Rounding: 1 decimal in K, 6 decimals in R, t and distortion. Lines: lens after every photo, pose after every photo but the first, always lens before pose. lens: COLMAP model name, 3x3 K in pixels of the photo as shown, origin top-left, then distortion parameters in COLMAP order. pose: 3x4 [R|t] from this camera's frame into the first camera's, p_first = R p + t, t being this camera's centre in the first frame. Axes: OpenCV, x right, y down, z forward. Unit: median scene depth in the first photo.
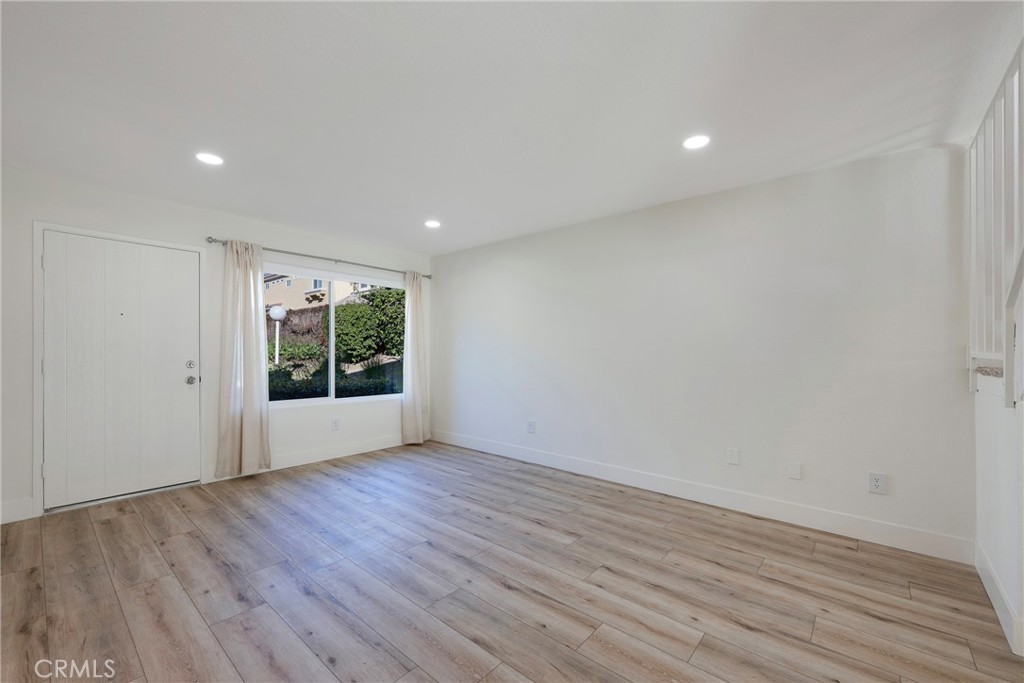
lens RADIAL K [[406.9, 0, 517.5], [0, 406.9, 347.9], [0, 0, 1]] dist [-0.001384, 0.000105]
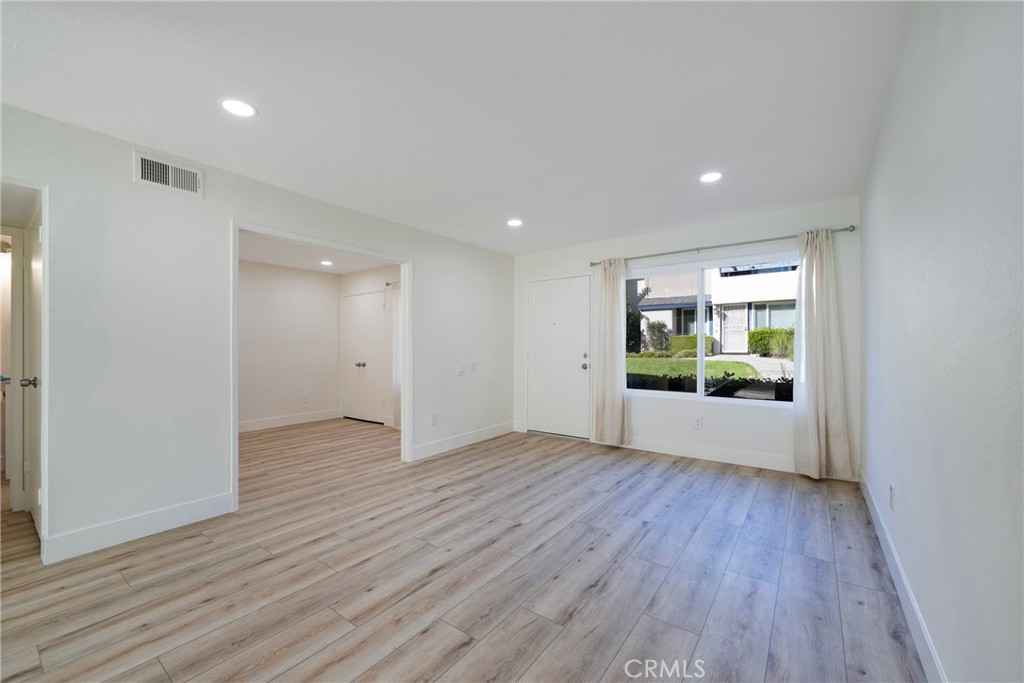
lens RADIAL K [[406.9, 0, 517.1], [0, 406.9, 346.3], [0, 0, 1]] dist [-0.001384, 0.000105]
pose [[0.078483, -0.009356, -0.996872, 0.715640], [0.009311, 0.999919, -0.008652, 0.022825], [0.996872, -0.008603, 0.078564, 0.787734]]
